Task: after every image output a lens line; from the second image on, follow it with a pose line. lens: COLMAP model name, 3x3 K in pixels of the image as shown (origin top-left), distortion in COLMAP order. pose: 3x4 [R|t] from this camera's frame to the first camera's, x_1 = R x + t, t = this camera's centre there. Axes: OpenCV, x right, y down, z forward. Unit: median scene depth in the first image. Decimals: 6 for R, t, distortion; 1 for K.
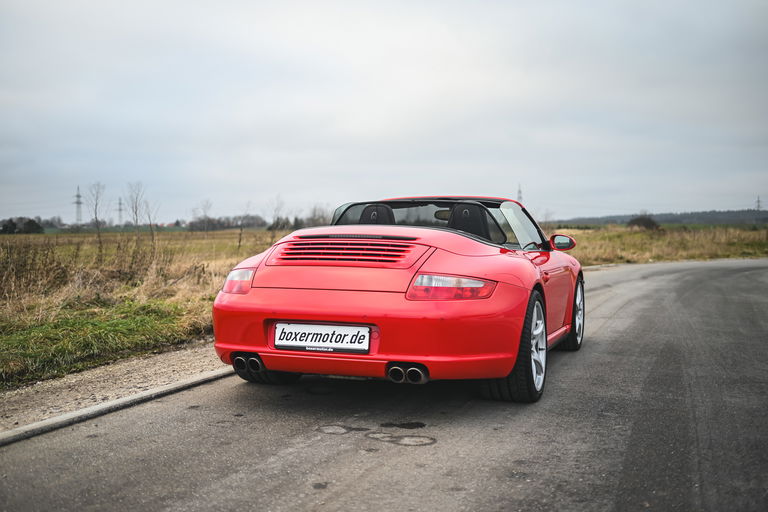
lens RADIAL K [[919.9, 0, 376.5], [0, 919.9, 253.4], [0, 0, 1]] dist [-0.003569, 0.020518]
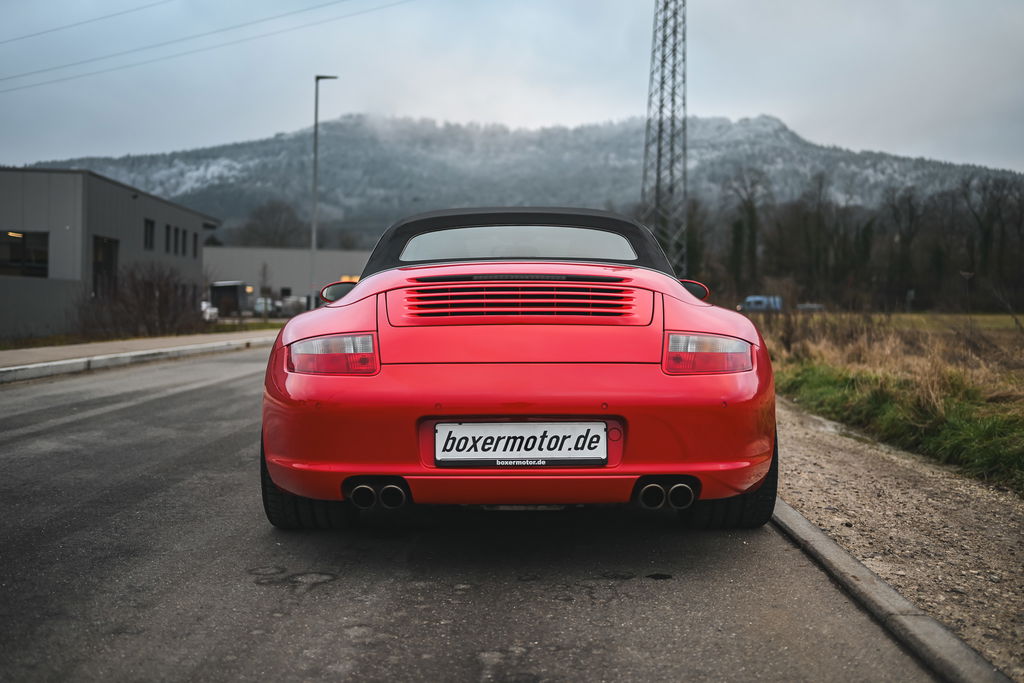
lens RADIAL K [[1226.5, 0, 502.0], [0, 1226.5, 338.0], [0, 0, 1]] dist [-0.003569, 0.020518]
pose [[0.936003, -0.024607, 0.351131, -0.348420], [0.020125, 0.999663, 0.016408, 0.009556], [-0.351416, -0.008291, 0.936183, 0.256041]]
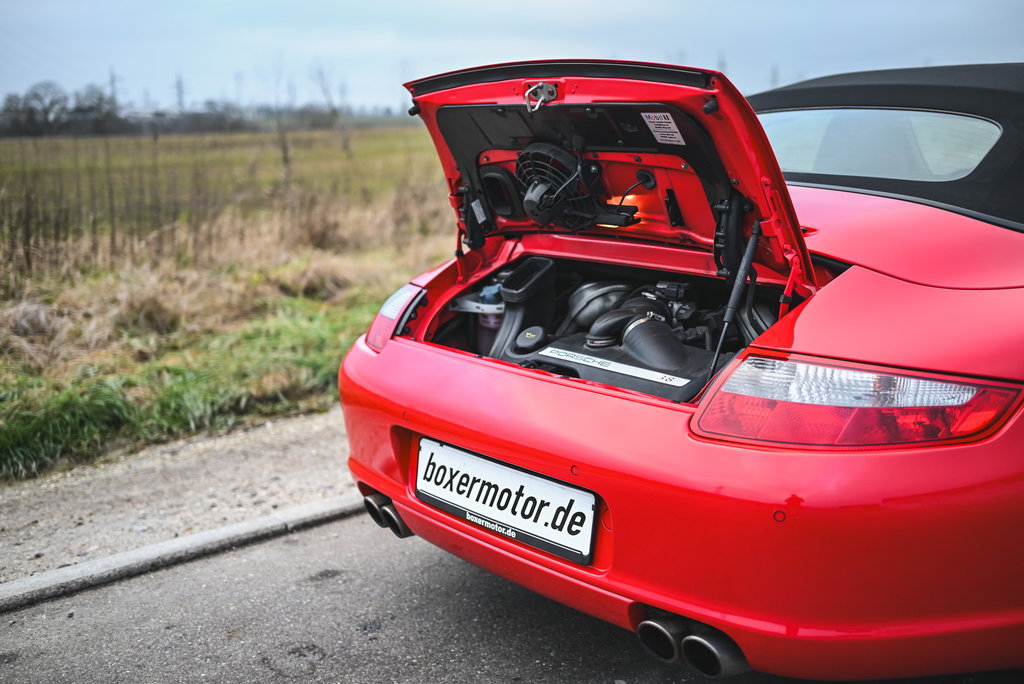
lens RADIAL K [[1191.1, 0, 512.0], [0, 1191.1, 342.0], [0, 0, 1]] dist [0.004849, -0.024062]
pose [[0.879010, 0.078985, -0.470215, 0.170985], [0.000277, 0.986099, 0.166159, -0.052826], [0.476803, -0.146185, 0.866769, 0.580946]]
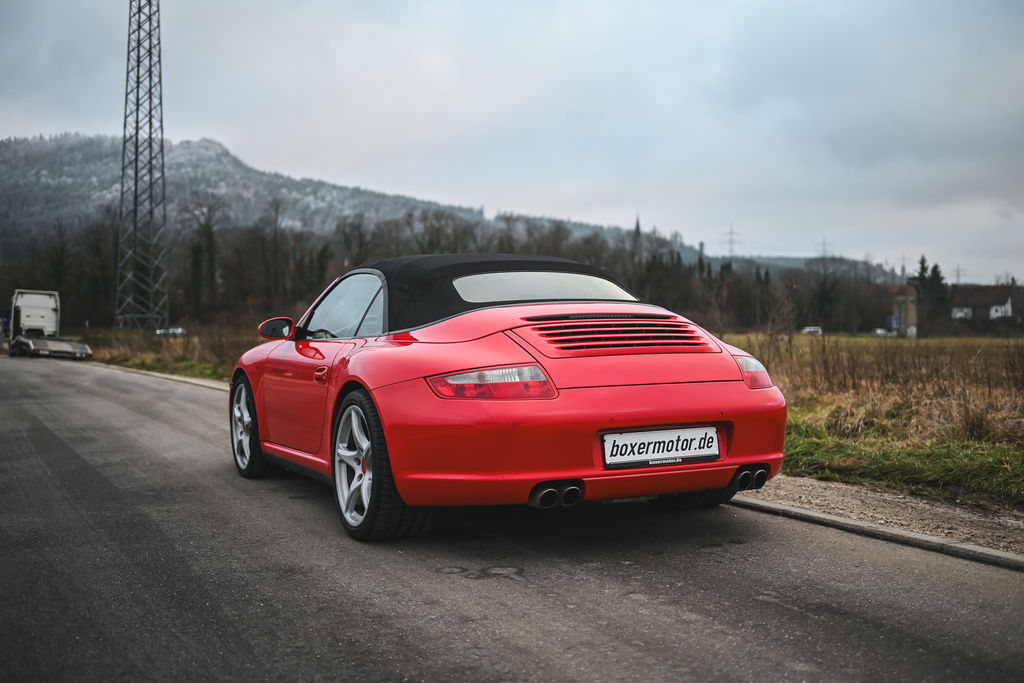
lens RADIAL K [[1213.9, 0, 525.2], [0, 1213.9, 339.2], [0, 0, 1]] dist [0.006065, -0.004485]
pose [[0.681276, -0.035518, 0.731164, -0.871879], [0.038677, 0.999174, 0.012500, -0.015136], [-0.731004, 0.019763, 0.682087, 0.388177]]
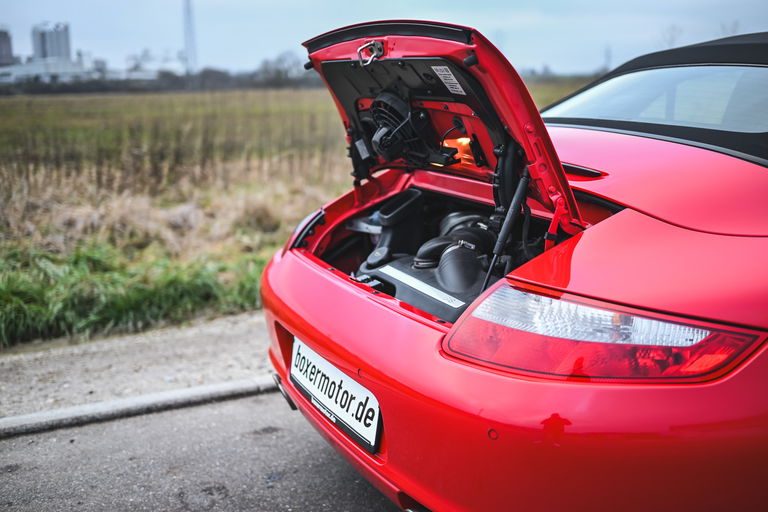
lens RADIAL K [[888.5, 0, 384.0], [0, 888.5, 256.0], [0, 0, 1]] dist [-0.002467, 0.020890]
pose [[0.722181, 0.132570, -0.678881, 0.249272], [-0.011653, 0.983654, 0.179689, -0.051525], [0.691606, -0.121857, 0.711922, 0.707357]]
